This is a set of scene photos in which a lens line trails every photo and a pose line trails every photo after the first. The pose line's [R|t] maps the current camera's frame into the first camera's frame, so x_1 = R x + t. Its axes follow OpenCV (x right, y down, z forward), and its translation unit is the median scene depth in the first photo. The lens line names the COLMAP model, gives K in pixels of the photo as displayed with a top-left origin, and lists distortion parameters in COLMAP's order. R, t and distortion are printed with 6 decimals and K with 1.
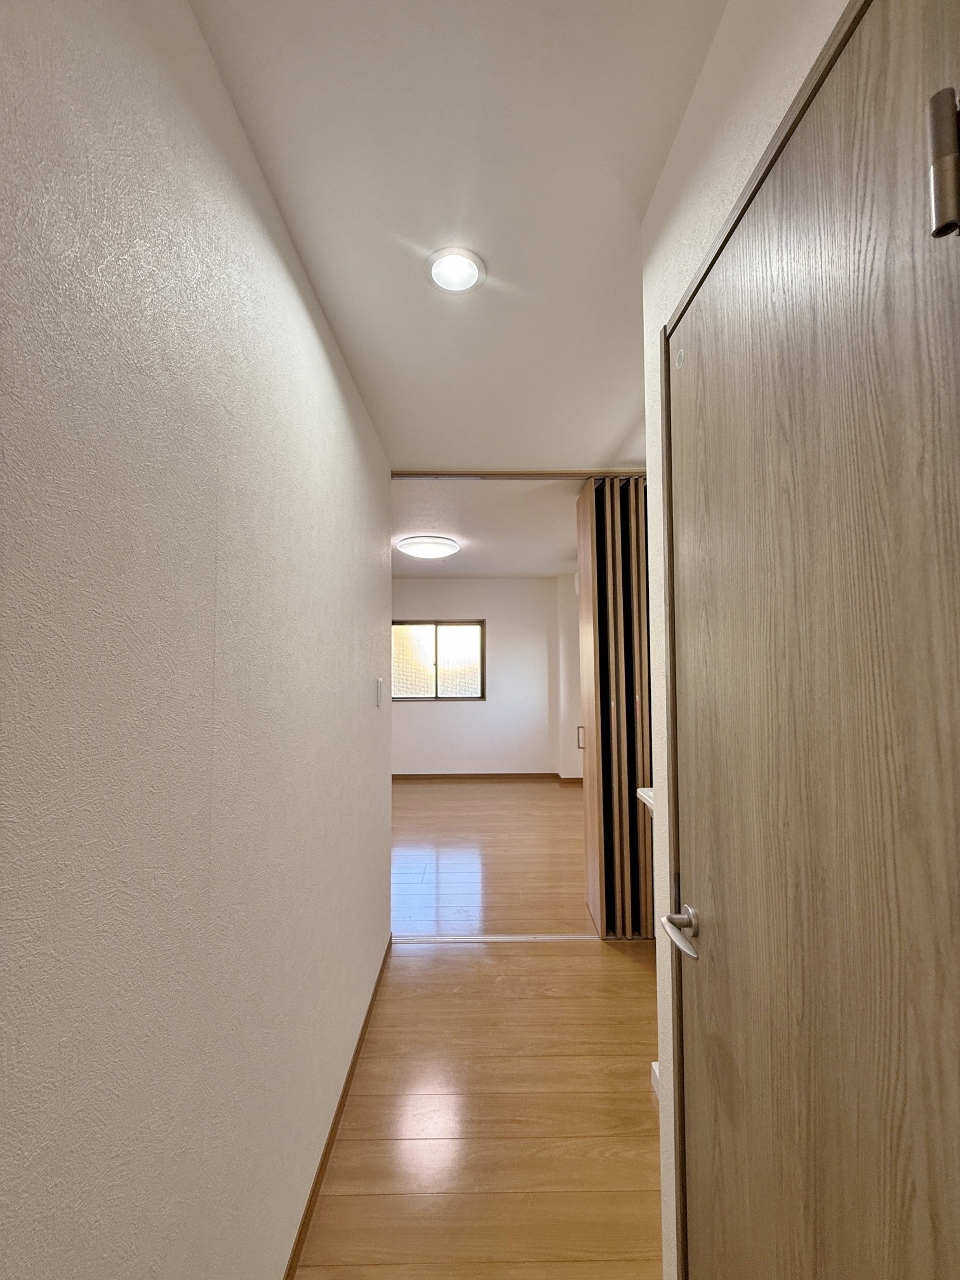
lens RADIAL K [[508.3, 0, 486.2], [0, 508.3, 638.0], [0, 0, 1]] dist [0.000991, 0.000264]
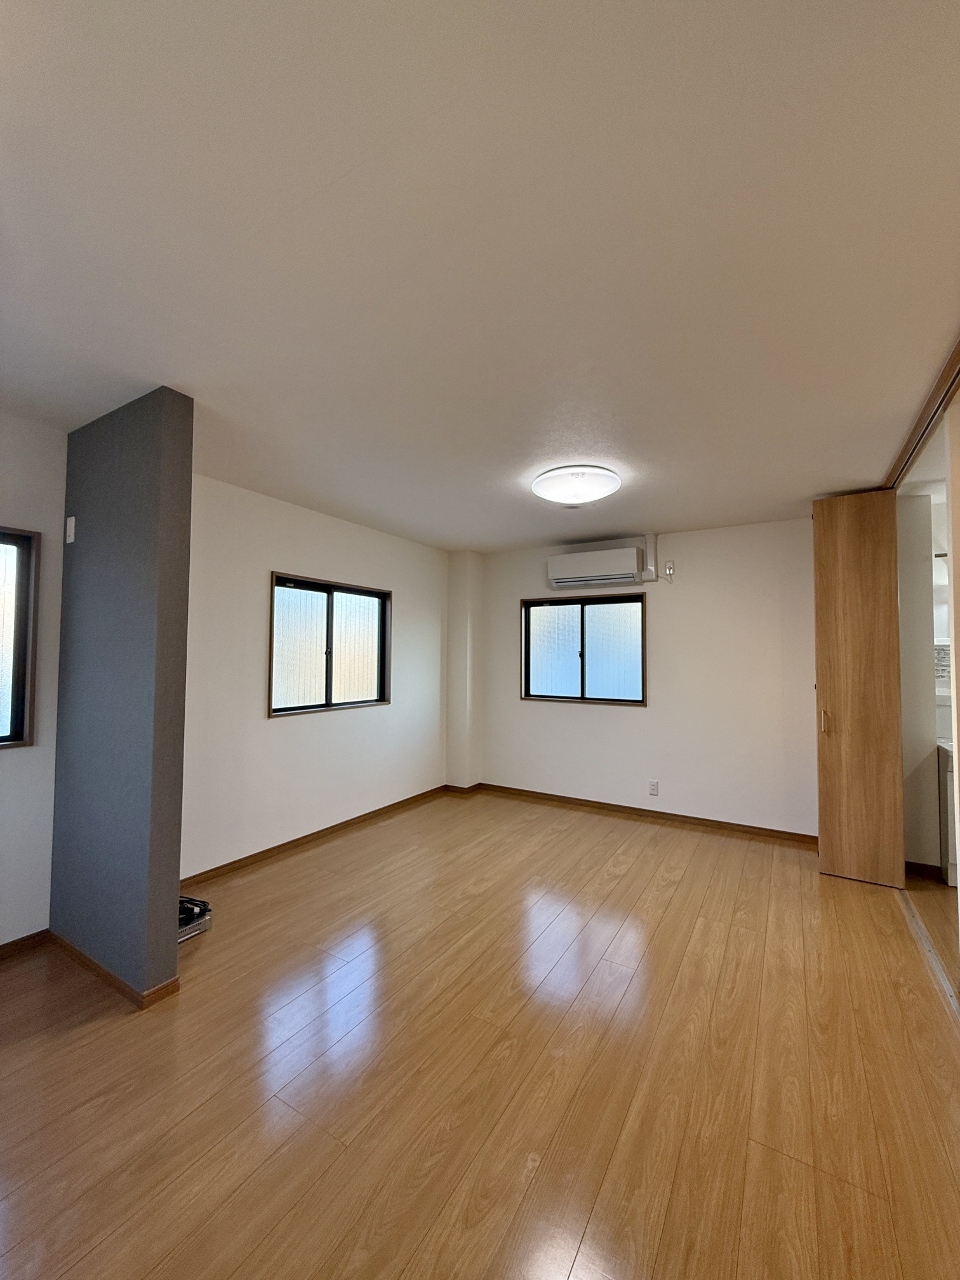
lens RADIAL K [[508.3, 0, 486.2], [0, 508.3, 638.0], [0, 0, 1]] dist [0.000991, 0.000264]
pose [[0.512885, 0.035759, 0.857712, -0.574814], [-0.062053, 0.998063, -0.004504, 0.024600], [-0.856212, -0.050914, 0.514110, 0.531709]]
